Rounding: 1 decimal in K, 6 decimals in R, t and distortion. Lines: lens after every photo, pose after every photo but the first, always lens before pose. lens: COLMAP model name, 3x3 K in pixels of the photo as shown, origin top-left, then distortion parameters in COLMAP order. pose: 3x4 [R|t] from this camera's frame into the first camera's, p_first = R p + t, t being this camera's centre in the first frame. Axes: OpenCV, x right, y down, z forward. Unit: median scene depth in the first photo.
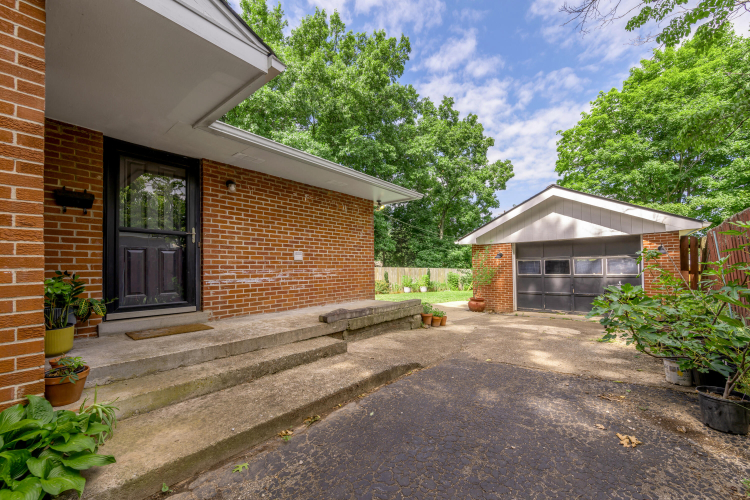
lens RADIAL K [[301.6, 0, 388.4], [0, 301.6, 263.9], [0, 0, 1]] dist [-0.006101, -0.000535]
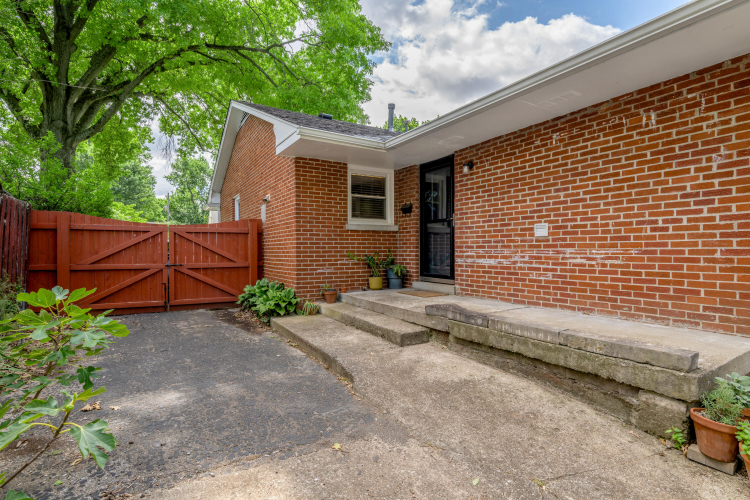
lens RADIAL K [[385.2, 0, 374.8], [0, 385.2, 251.4], [0, 0, 1]] dist [-0.007091, -0.000948]
pose [[-0.384941, 0.021167, -0.922698, 0.730094], [0.024349, 0.999622, 0.012774, 0.001171], [0.922620, -0.017549, -0.385311, 1.090223]]
